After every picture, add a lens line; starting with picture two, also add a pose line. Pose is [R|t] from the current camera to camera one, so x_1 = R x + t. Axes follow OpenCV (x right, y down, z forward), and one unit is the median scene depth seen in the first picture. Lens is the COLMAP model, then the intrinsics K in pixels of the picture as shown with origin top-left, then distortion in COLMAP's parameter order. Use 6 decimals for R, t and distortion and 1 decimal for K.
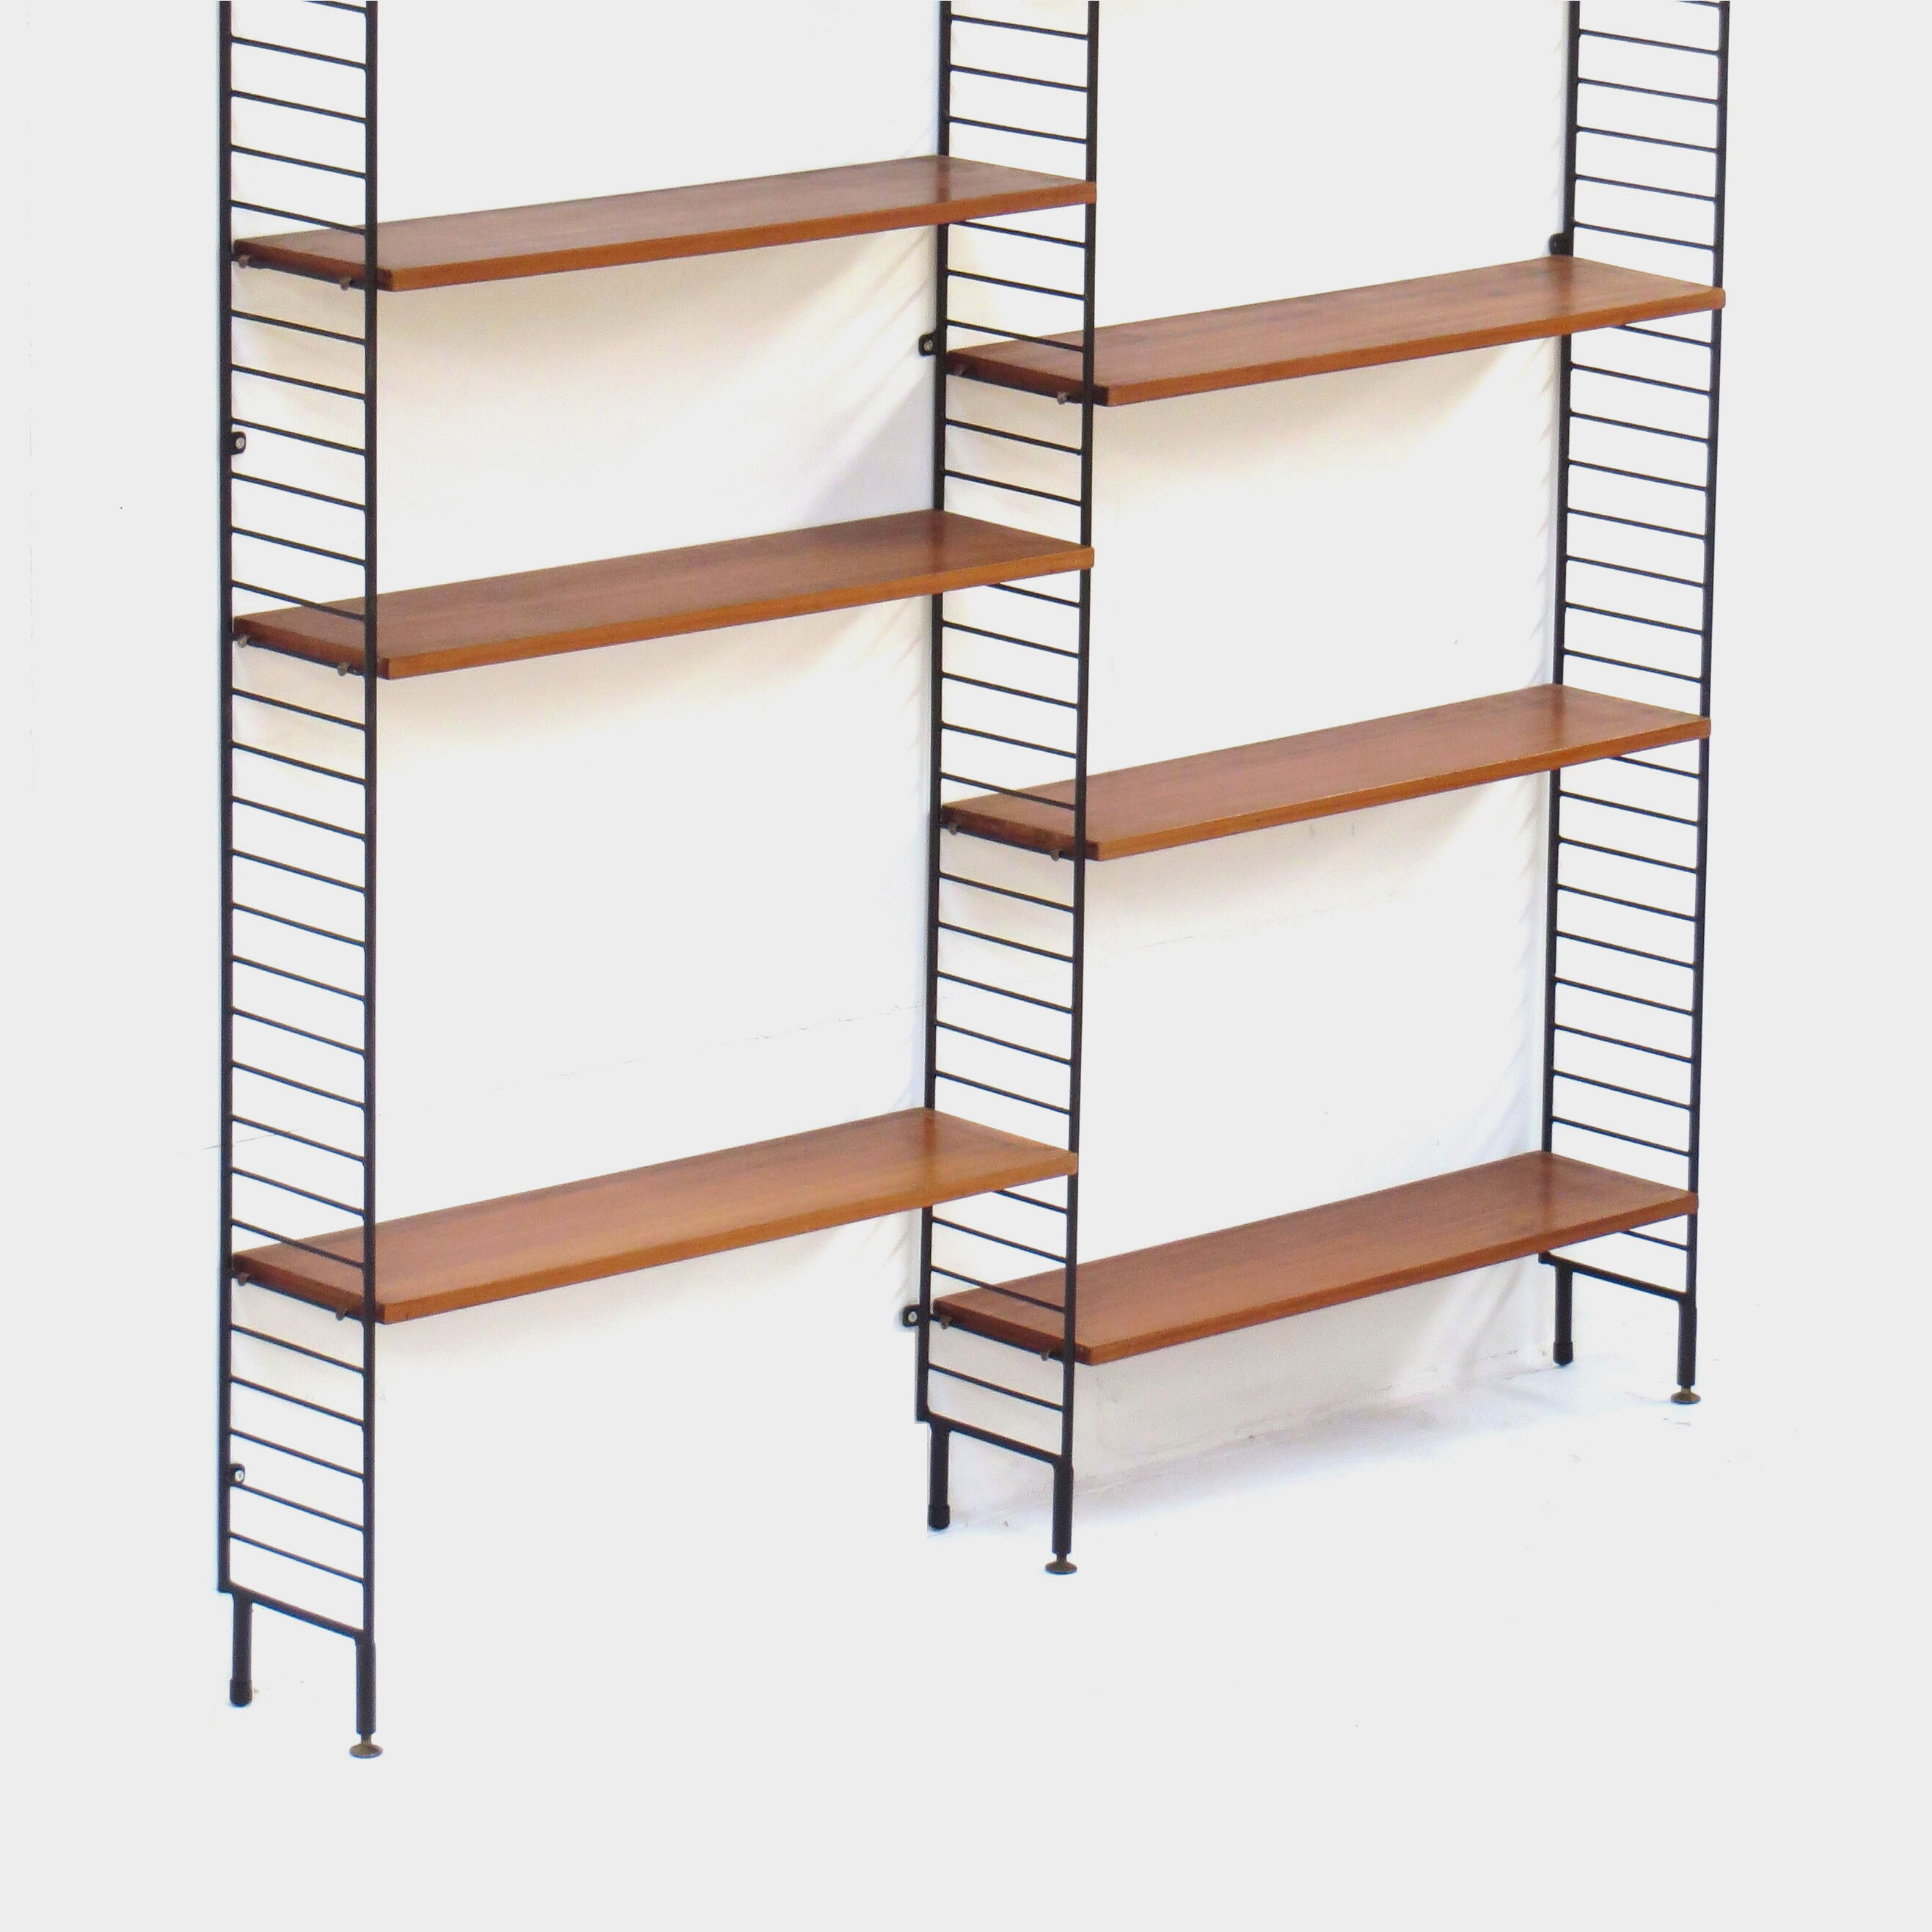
lens RADIAL K [[9443.2, 0, 965.6], [0, 9443.2, 309.4], [0, 0, 1]] dist [-0.108793, -0.351639]
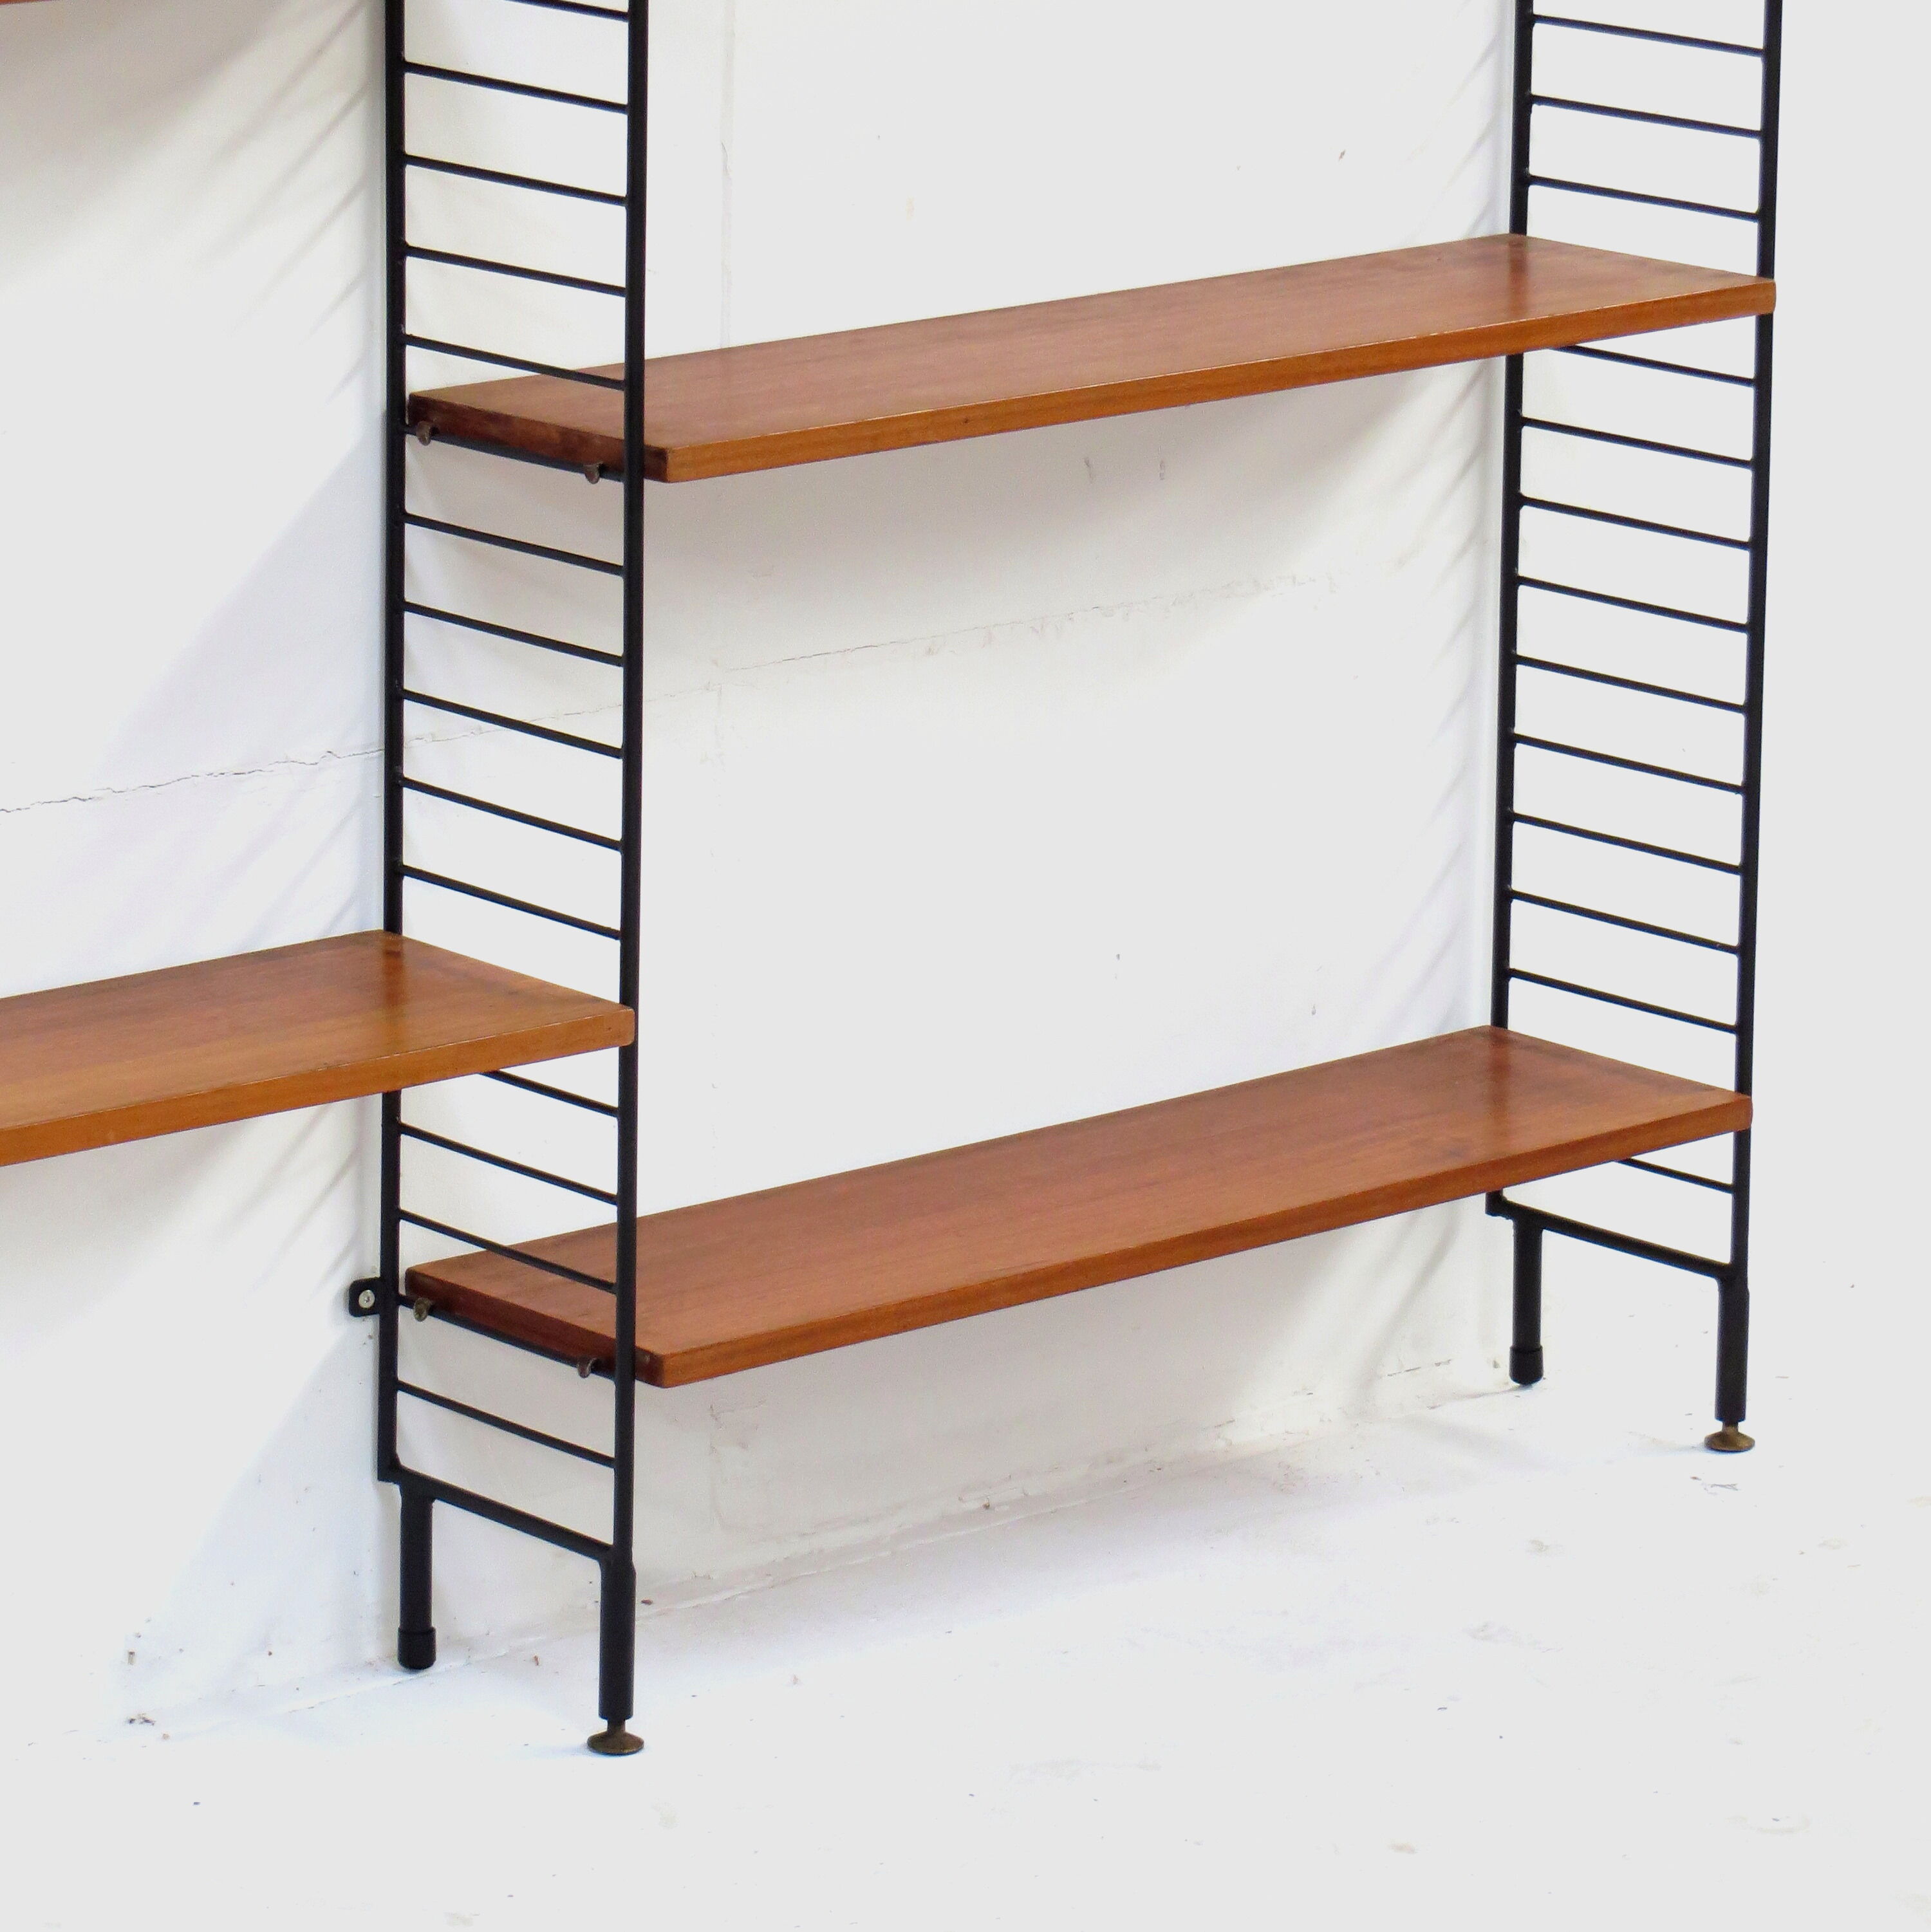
lens RADIAL K [[9163.9, 0, 935.7], [0, 9163.9, 726.0], [0, 0, 1]] dist [-0.167570, 2.279836]
pose [[0.999870, 0.002122, -0.016008, 0.037867], [-0.001432, 0.999076, 0.042952, 0.048827], [0.016084, -0.042923, 0.998949, 0.453368]]
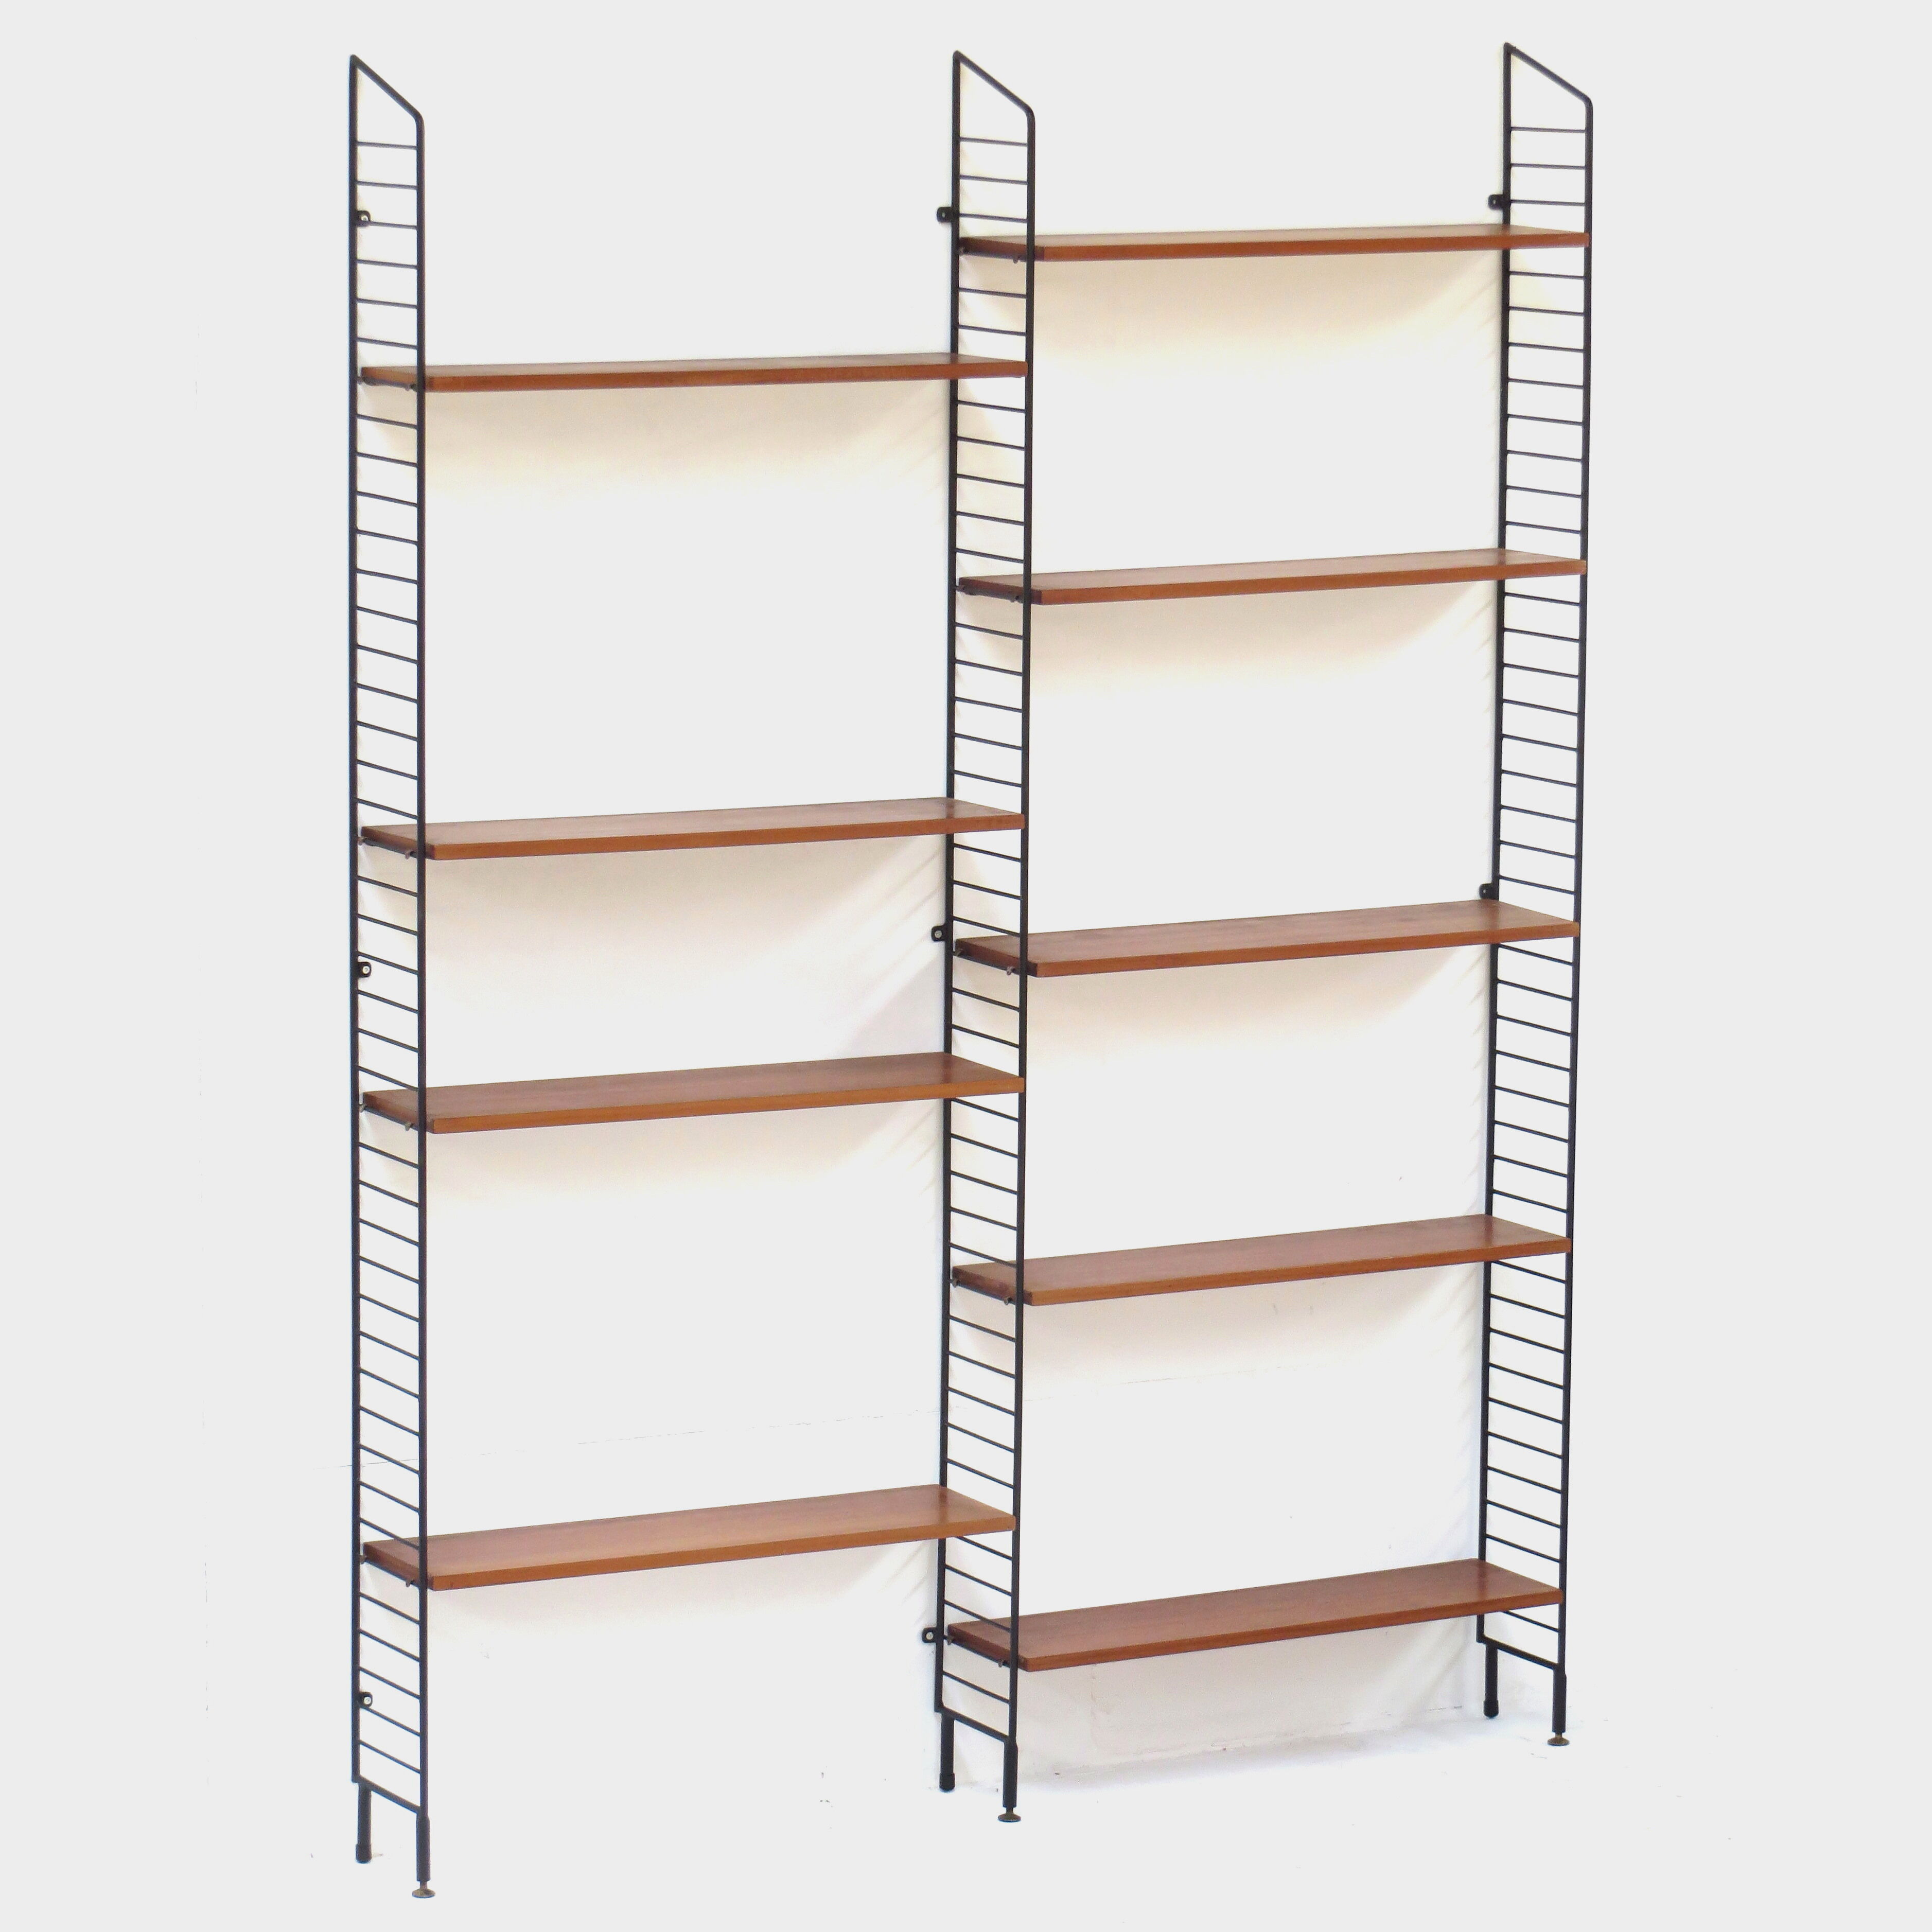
lens RADIAL K [[7403.2, 0, 966.0], [0, 7403.2, 966.0], [0, 0, 1]] dist [-0.270292, 2.343722]
pose [[0.972614, 0.027560, -0.230789, 0.250616], [-0.035069, 0.998978, -0.028498, 0.039236], [0.229768, 0.035811, 0.972586, -0.063546]]
